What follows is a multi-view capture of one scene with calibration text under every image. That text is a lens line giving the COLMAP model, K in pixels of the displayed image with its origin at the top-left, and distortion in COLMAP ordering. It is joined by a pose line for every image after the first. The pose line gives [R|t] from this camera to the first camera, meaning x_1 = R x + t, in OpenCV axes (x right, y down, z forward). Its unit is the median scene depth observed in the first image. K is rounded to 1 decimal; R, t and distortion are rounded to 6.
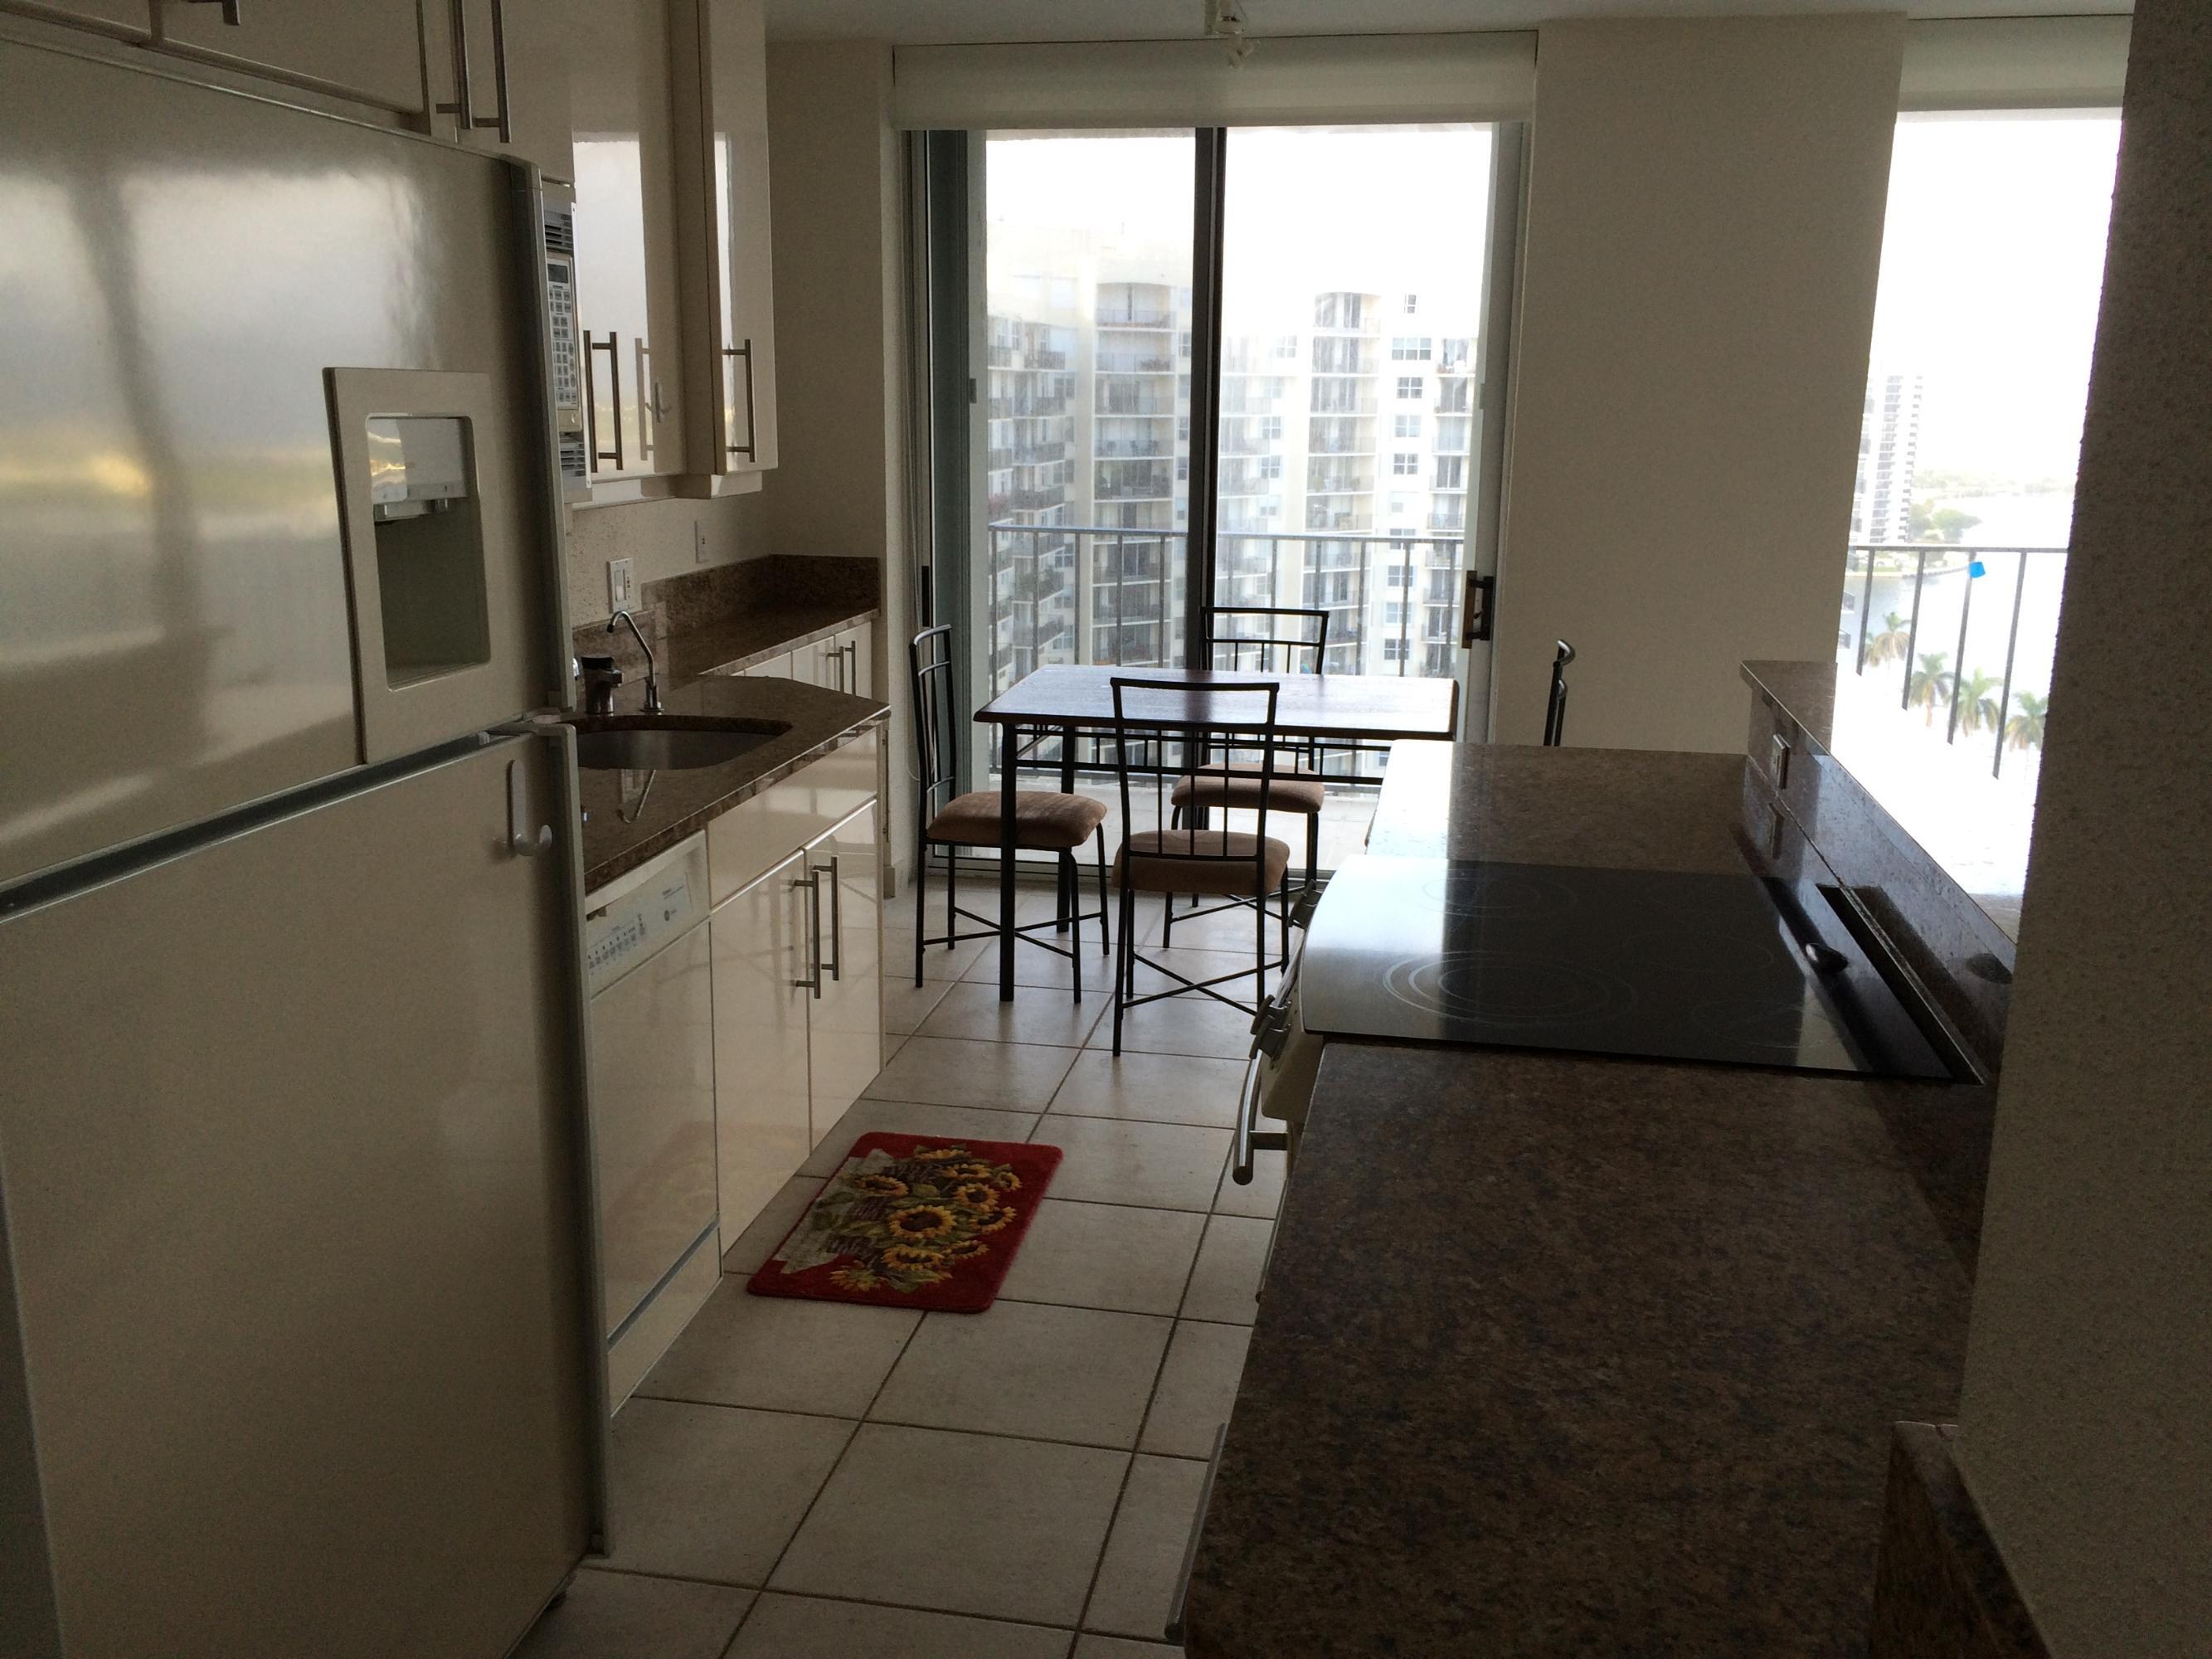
lens RADIAL K [[1901.5, 0, 1086.8], [0, 1901.5, 823.0], [0, 0, 1]] dist [0.083442, -0.112145]
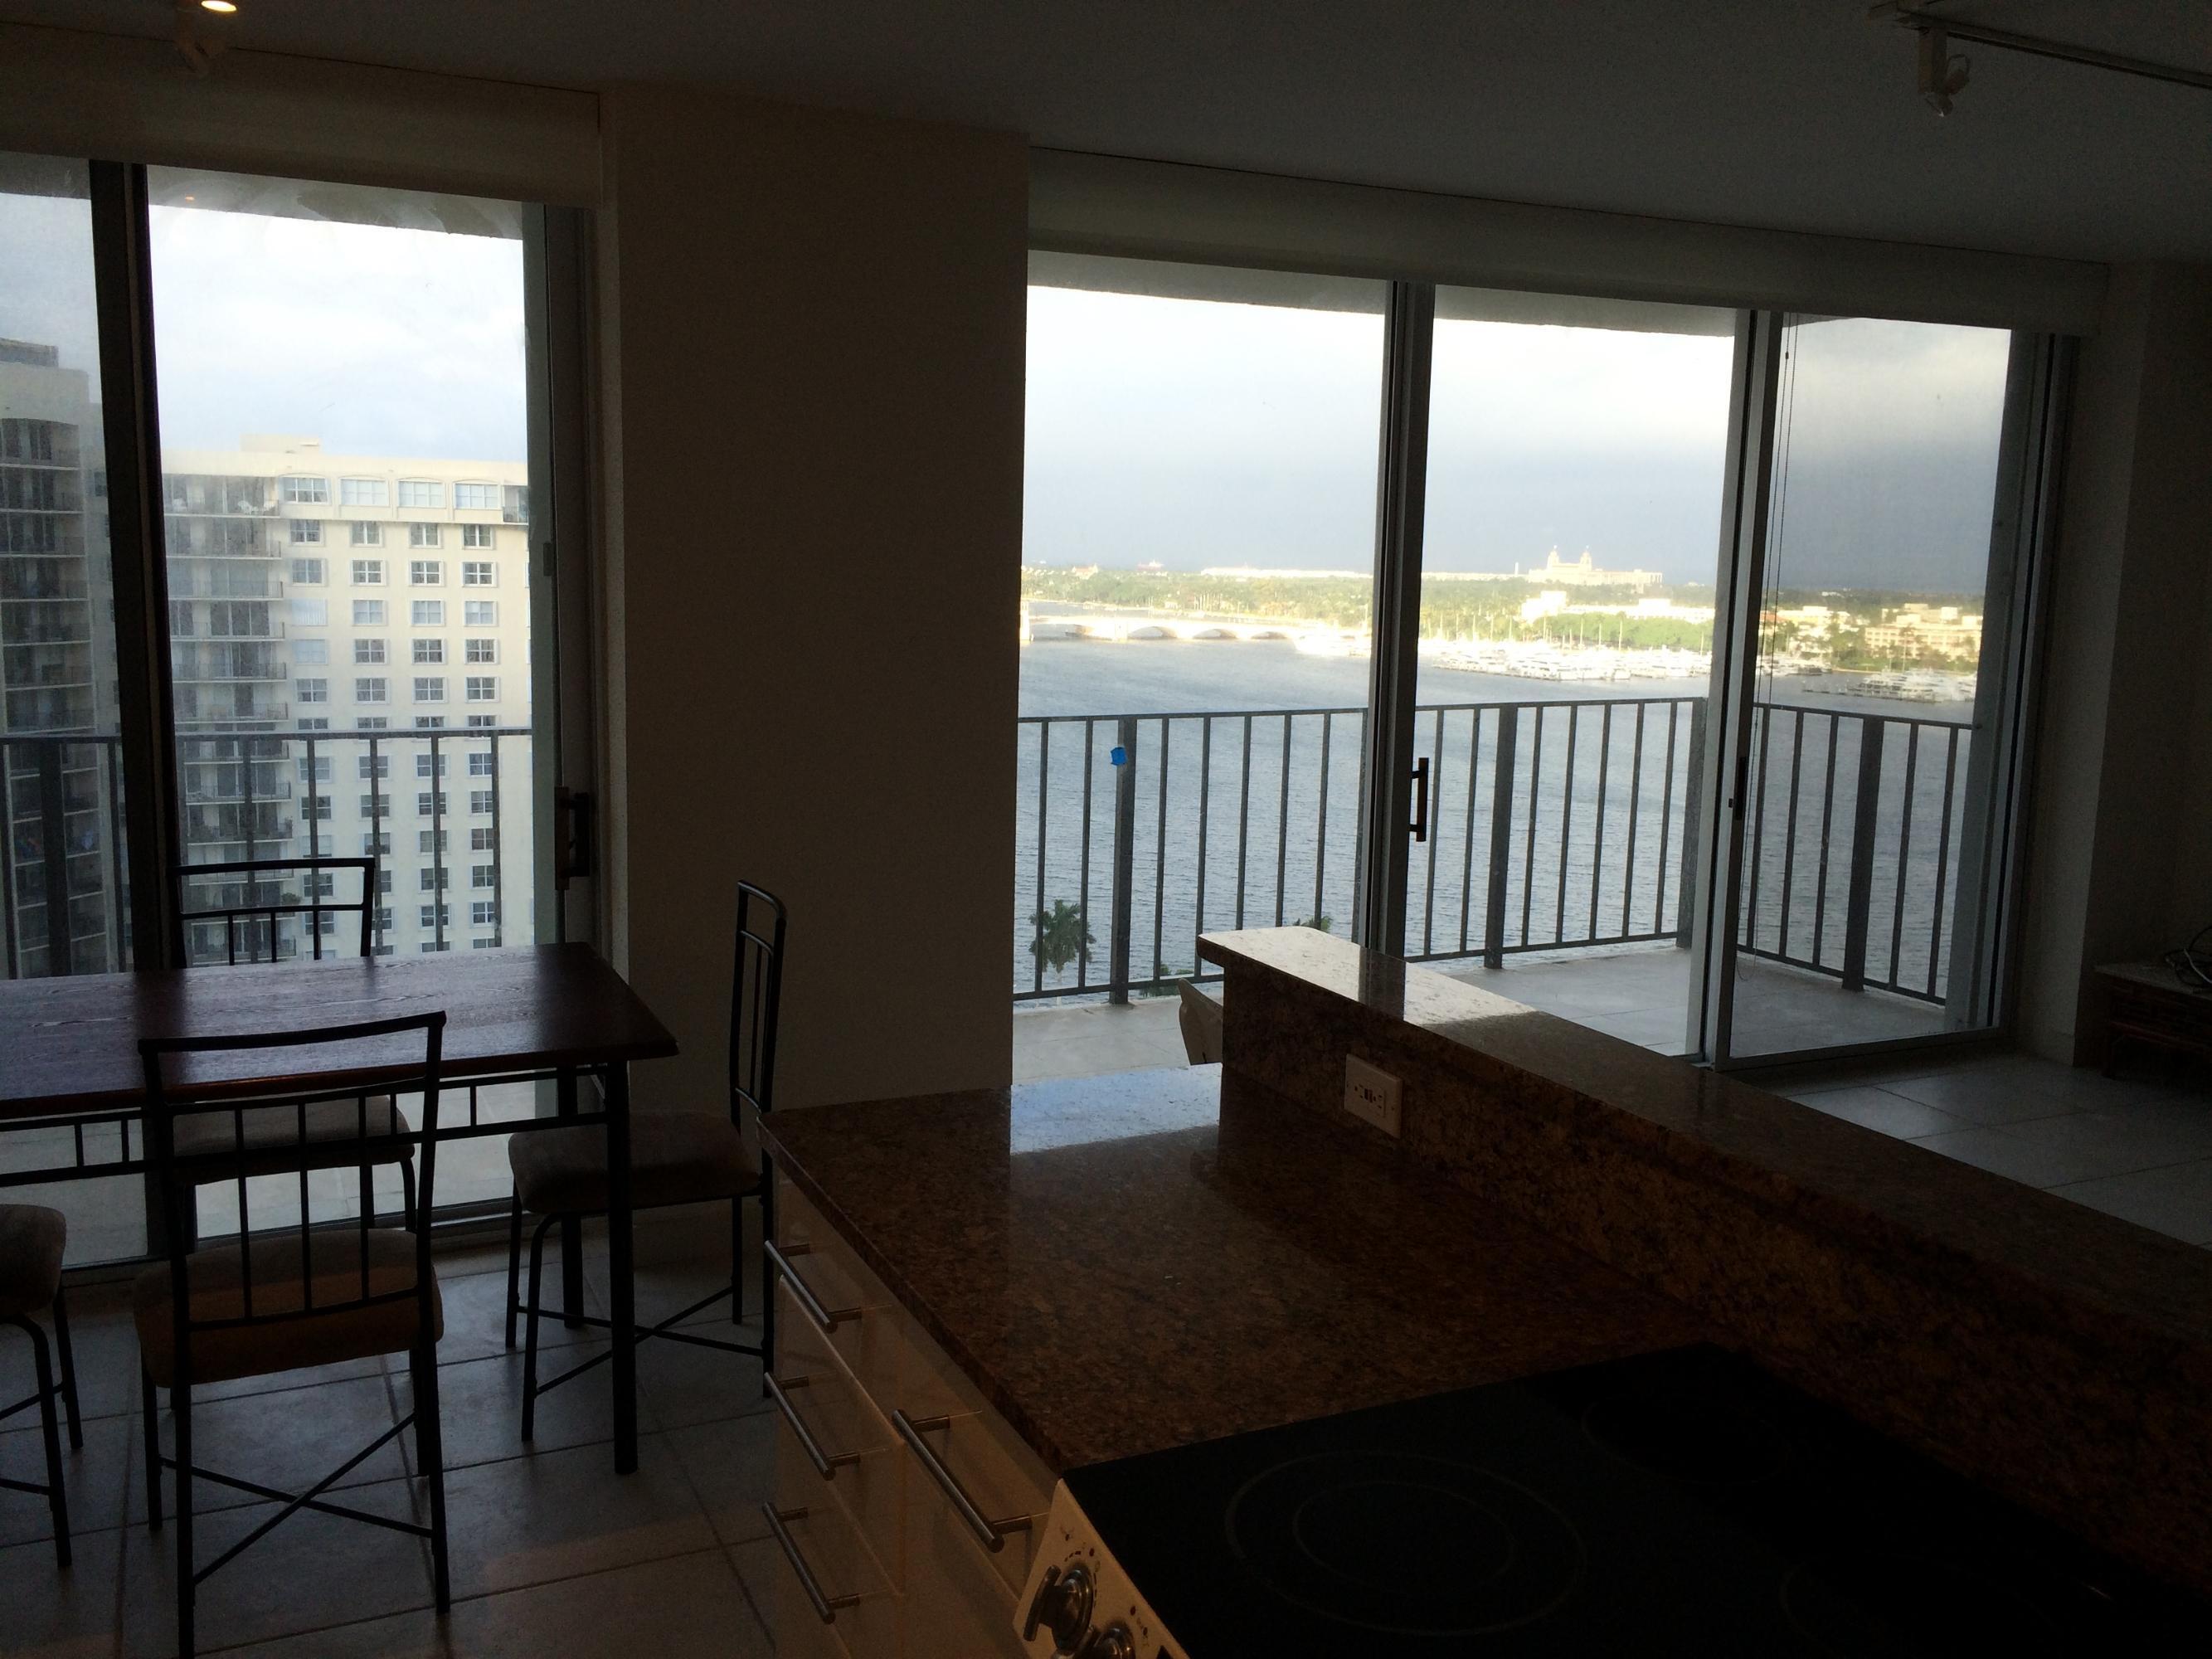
lens RADIAL K [[1901.5, 0, 1095.1], [0, 1901.5, 836.0], [0, 0, 1]] dist [0.083442, -0.112145]
pose [[0.807841, -0.074922, 0.584619, -0.074365], [0.114159, 0.992994, -0.030491, -0.071090], [-0.578239, 0.091371, 0.810735, 0.271315]]
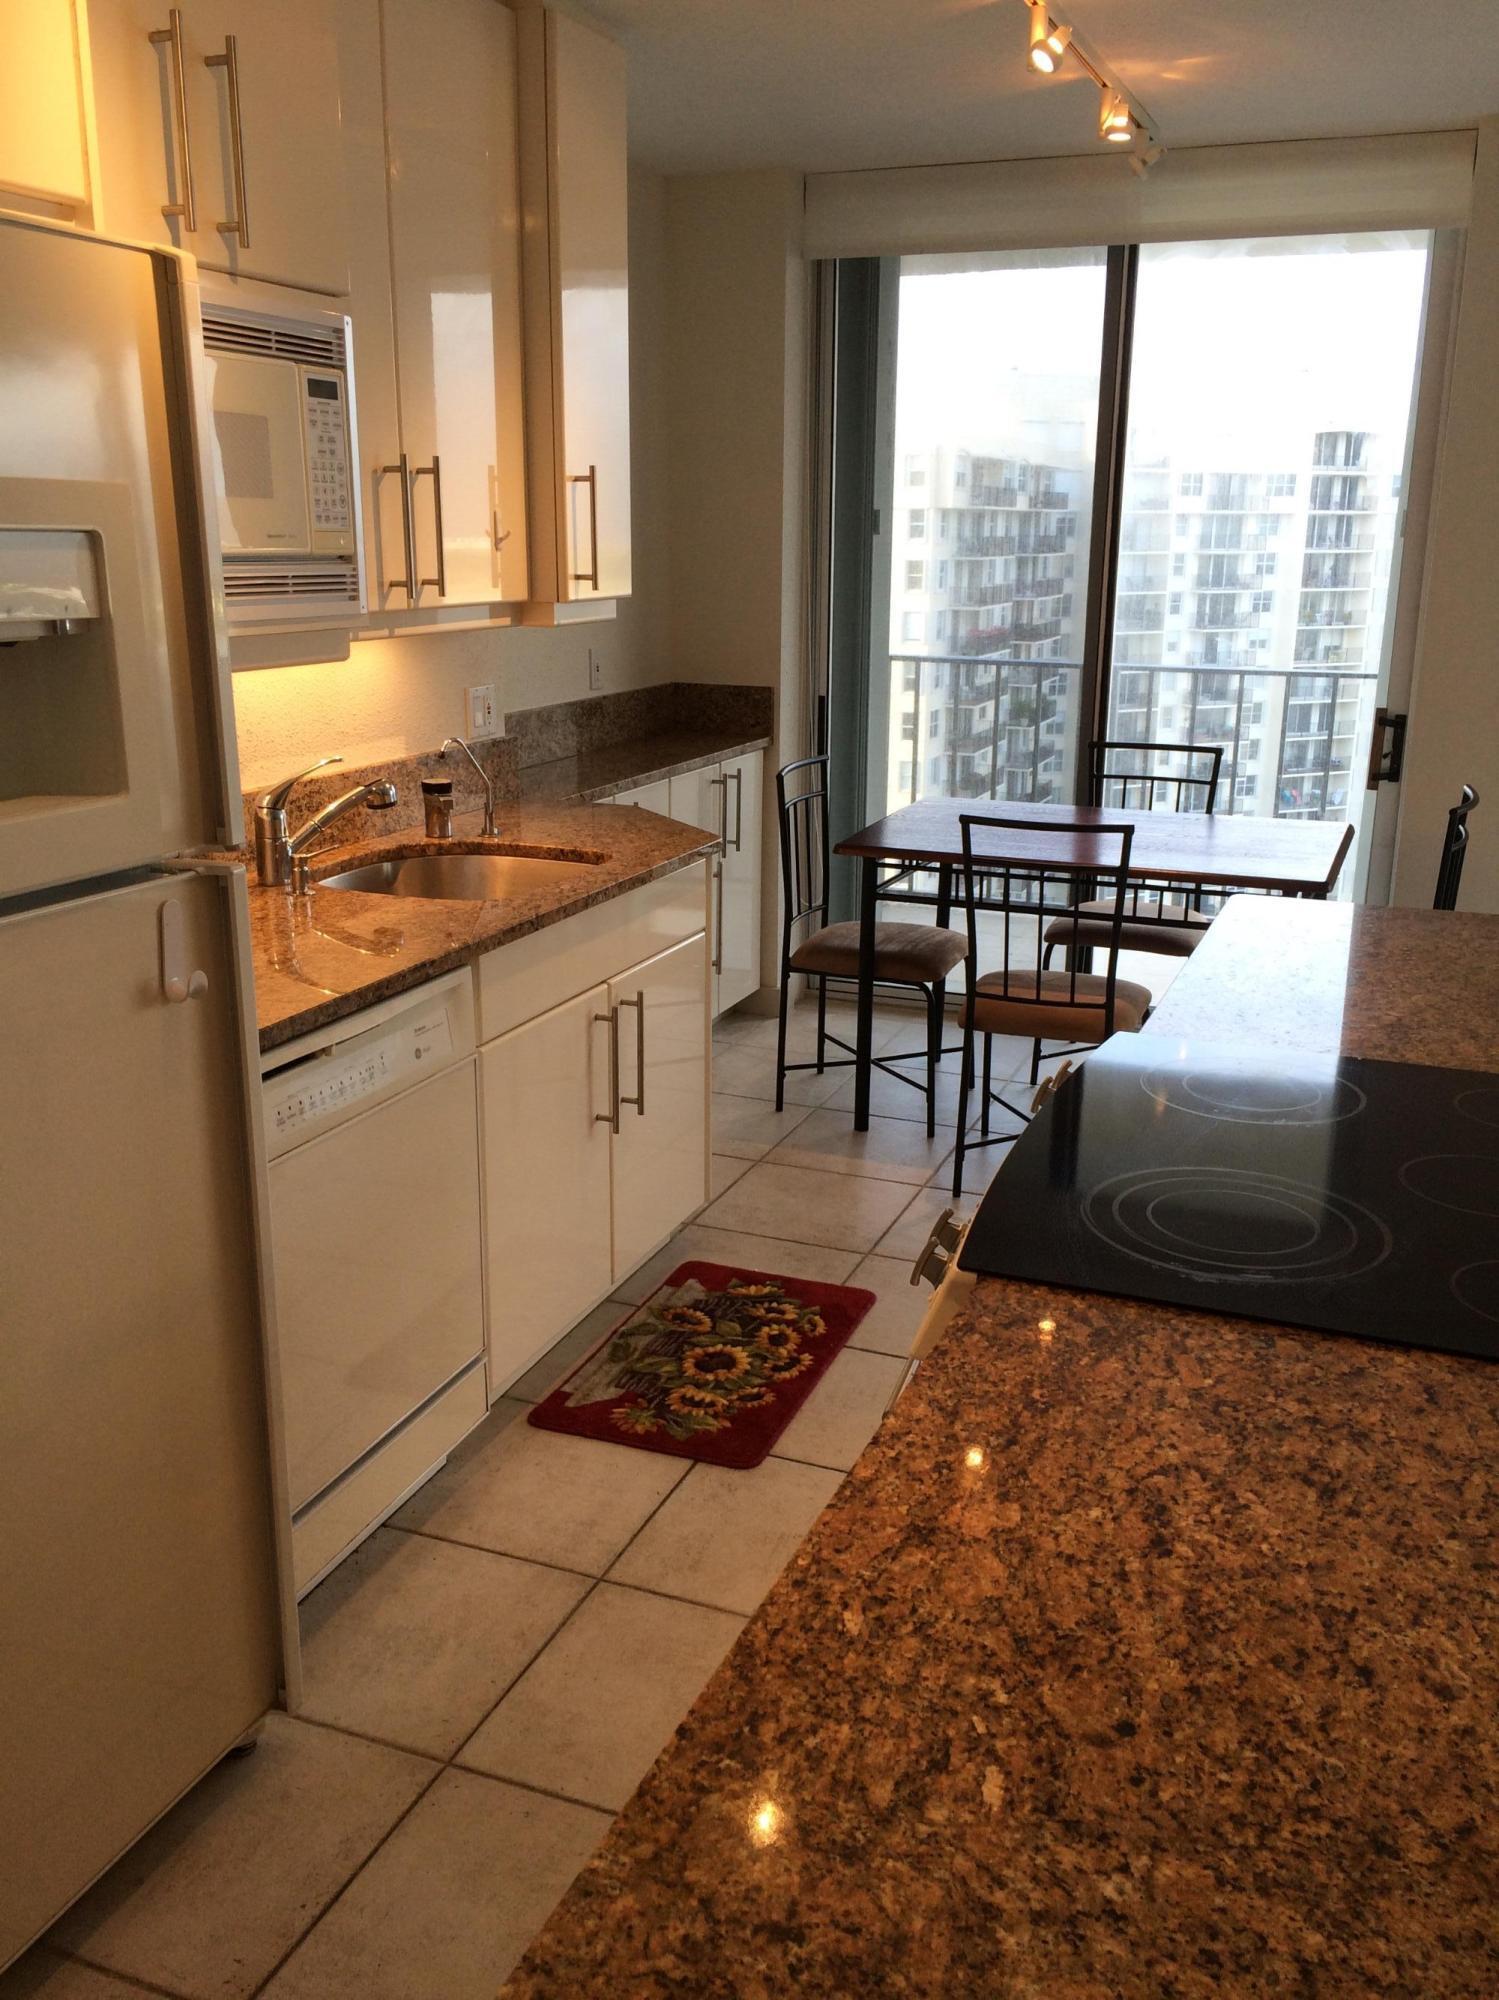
lens RADIAL K [[1719.2, 0, 748.3], [0, 1719.2, 993.8], [0, 0, 1]] dist [0.083442, -0.112145]
pose [[0.982031, 0.048016, -0.182509, 0.079303], [-0.040858, 0.998249, 0.042784, -0.020113], [0.184243, -0.034558, 0.982273, 0.120468]]
